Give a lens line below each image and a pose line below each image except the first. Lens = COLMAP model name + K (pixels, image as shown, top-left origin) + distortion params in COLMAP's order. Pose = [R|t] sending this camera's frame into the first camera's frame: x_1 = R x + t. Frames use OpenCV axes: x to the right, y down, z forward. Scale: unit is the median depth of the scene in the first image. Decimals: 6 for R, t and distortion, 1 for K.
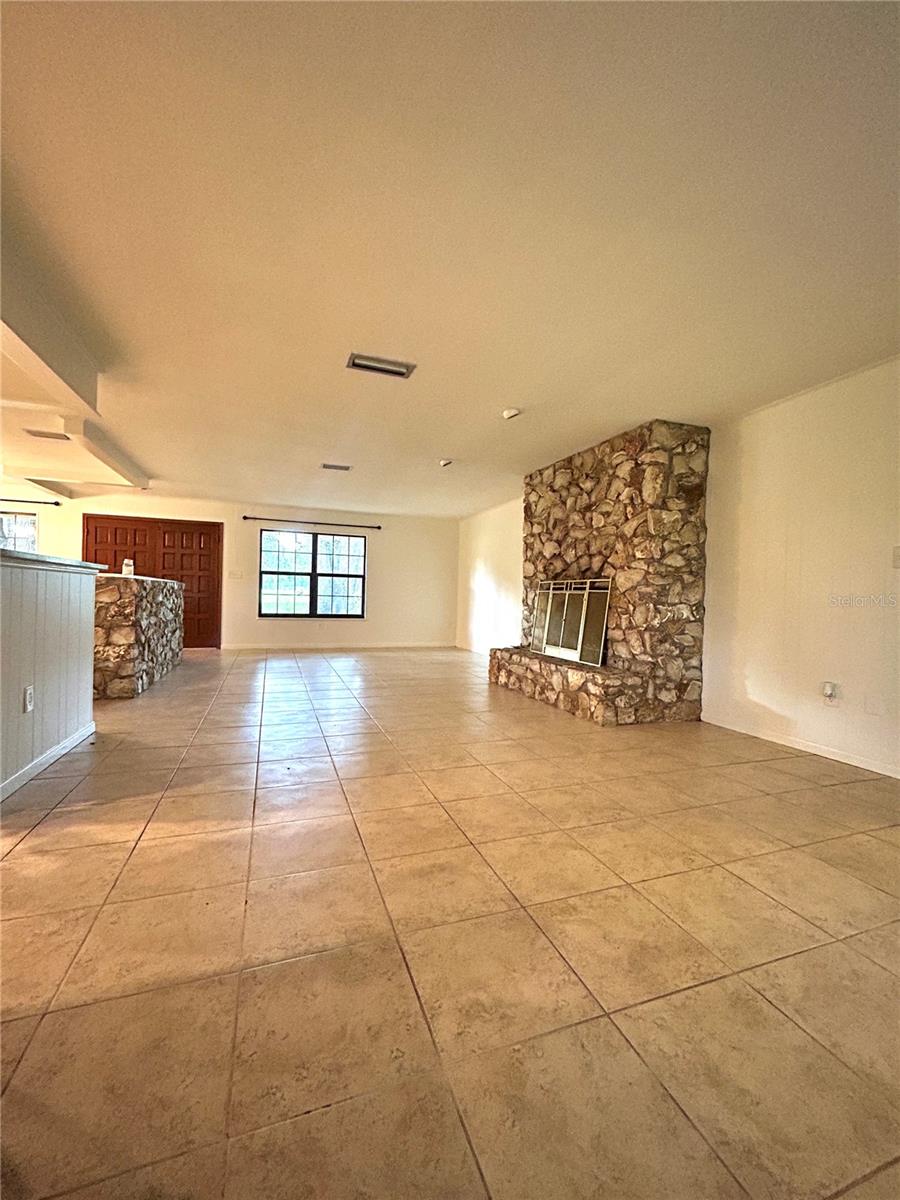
lens RADIAL K [[488.5, 0, 446.2], [0, 488.5, 598.4], [0, 0, 1]] dist [0.002594, -0.000415]
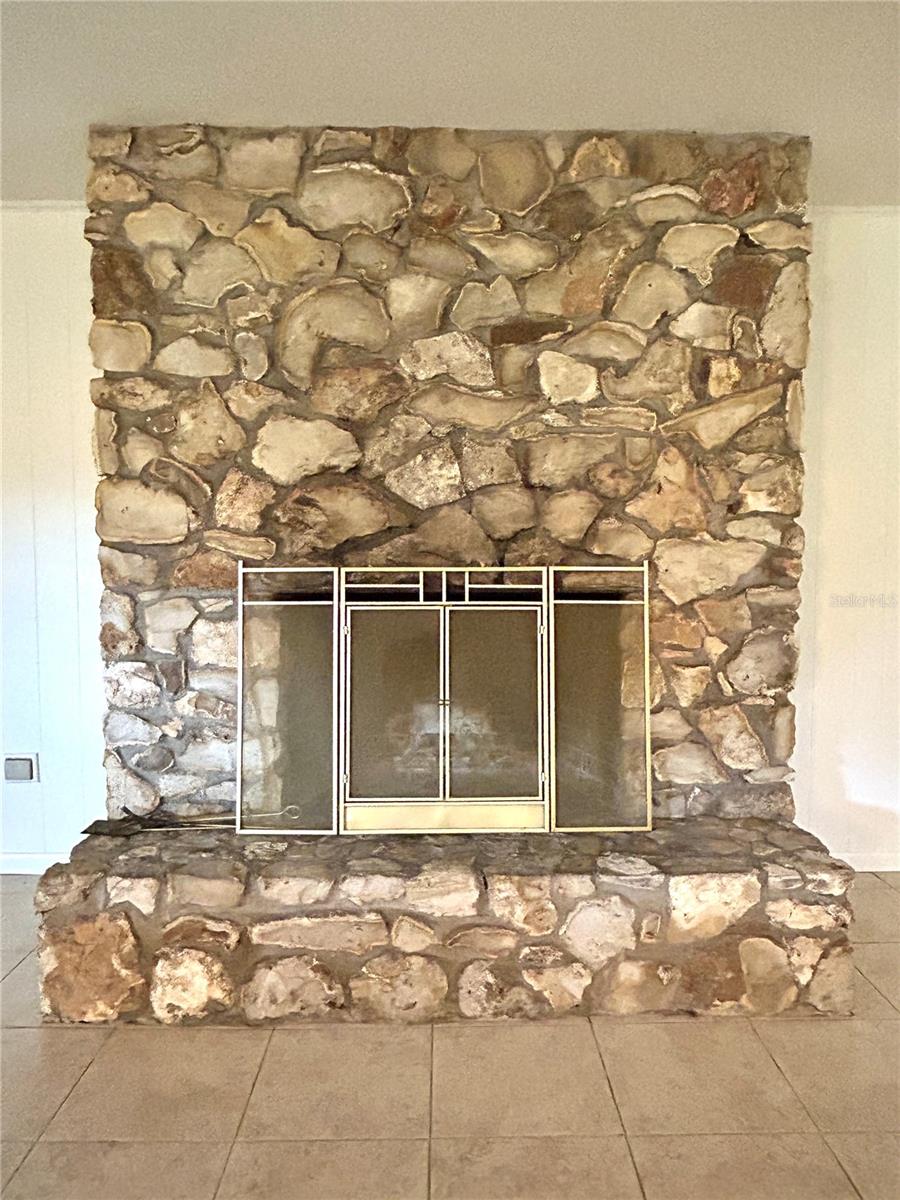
lens RADIAL K [[822.7, 0, 454.3], [0, 822.7, 598.6], [0, 0, 1]] dist [-0.005209, -0.003506]
pose [[0.323239, -0.088366, 0.942183, -0.220732], [0.012349, 0.995940, 0.089171, -0.063179], [-0.946237, -0.017188, 0.323017, 0.851218]]
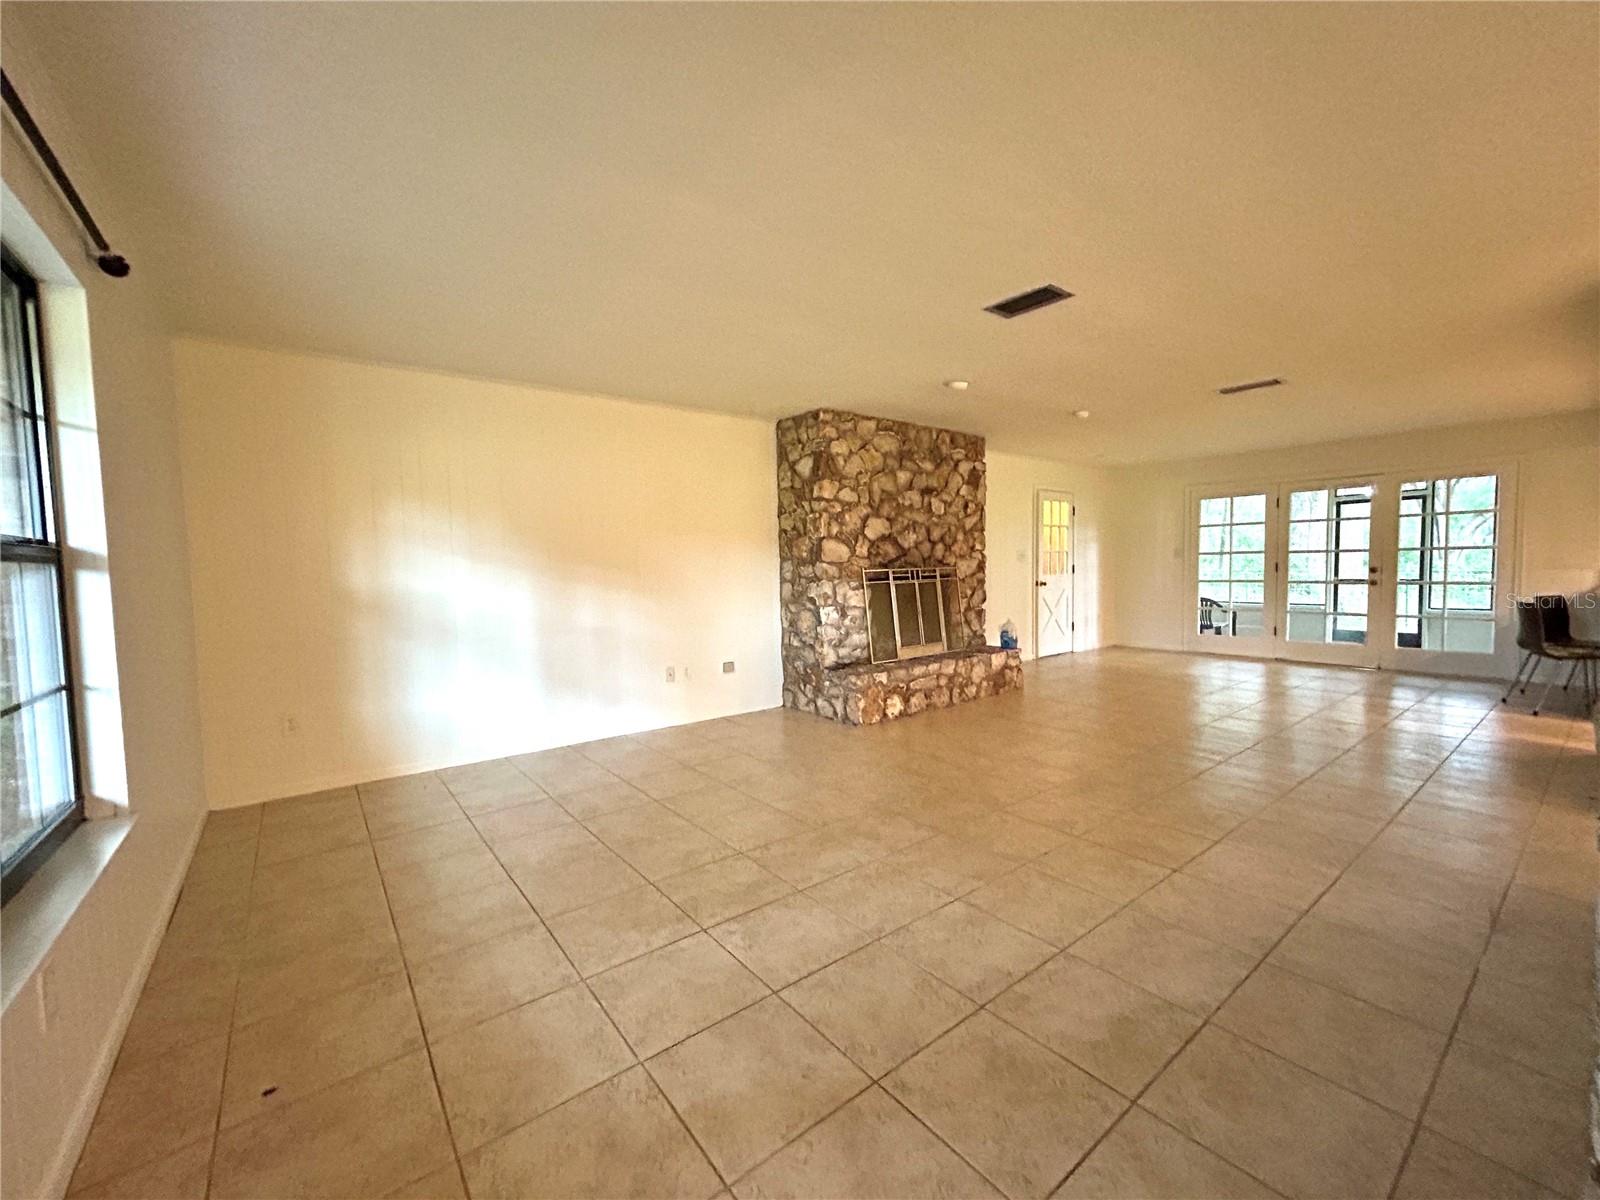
lens RADIAL K [[651.3, 0, 799.2], [0, 651.3, 596.8], [0, 0, 1]] dist [0.002594, -0.000415]
pose [[-0.312029, -0.068935, 0.947568, -0.818409], [0.016239, 0.996832, 0.077866, -0.082181], [-0.949934, 0.039684, -0.309921, 1.599275]]
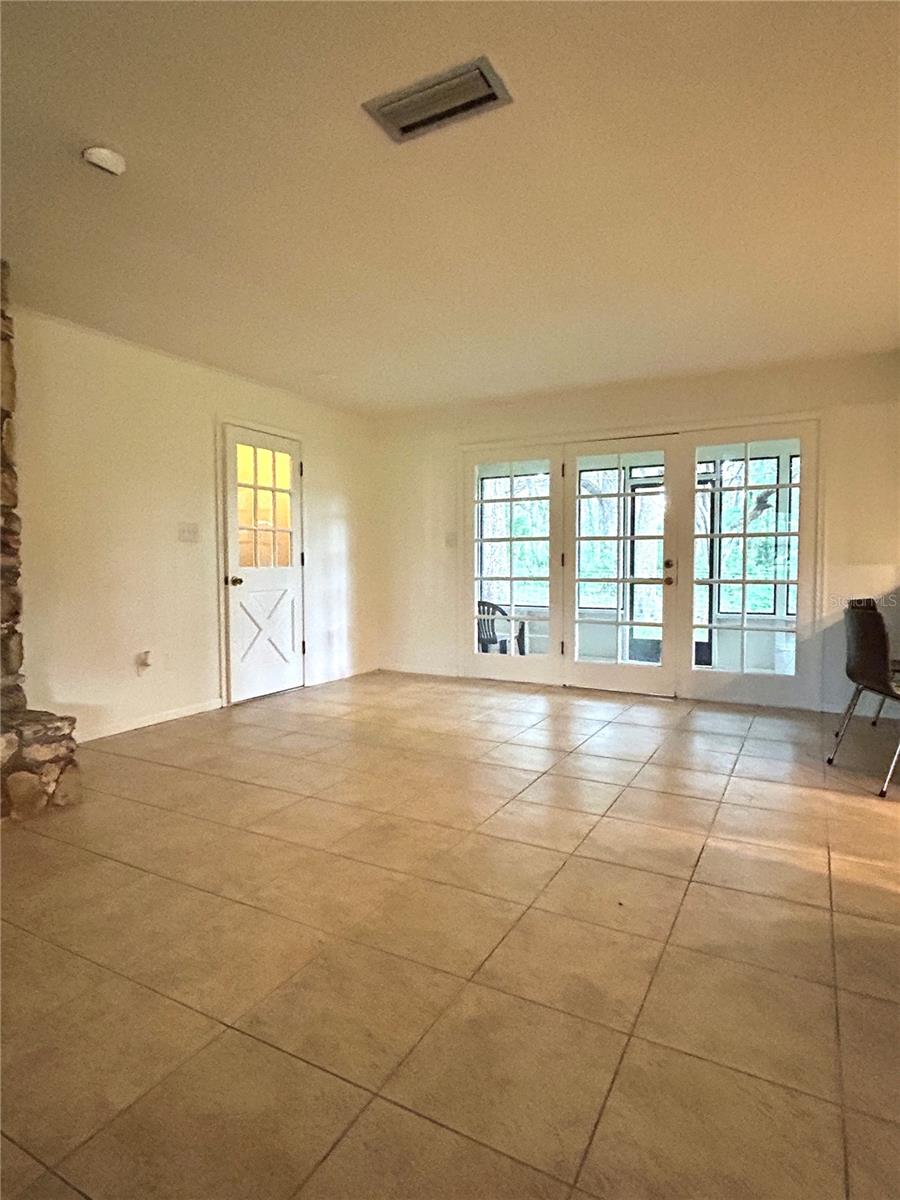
lens RADIAL K [[667.0, 0, 444.5], [0, 667.0, 603.7], [0, 0, 1]] dist [-0.002072, -0.000444]
pose [[-0.658120, -0.072899, 0.749375, -0.418089], [-0.010715, 0.996108, 0.087491, -0.034651], [-0.752837, 0.049550, -0.656340, 0.928764]]
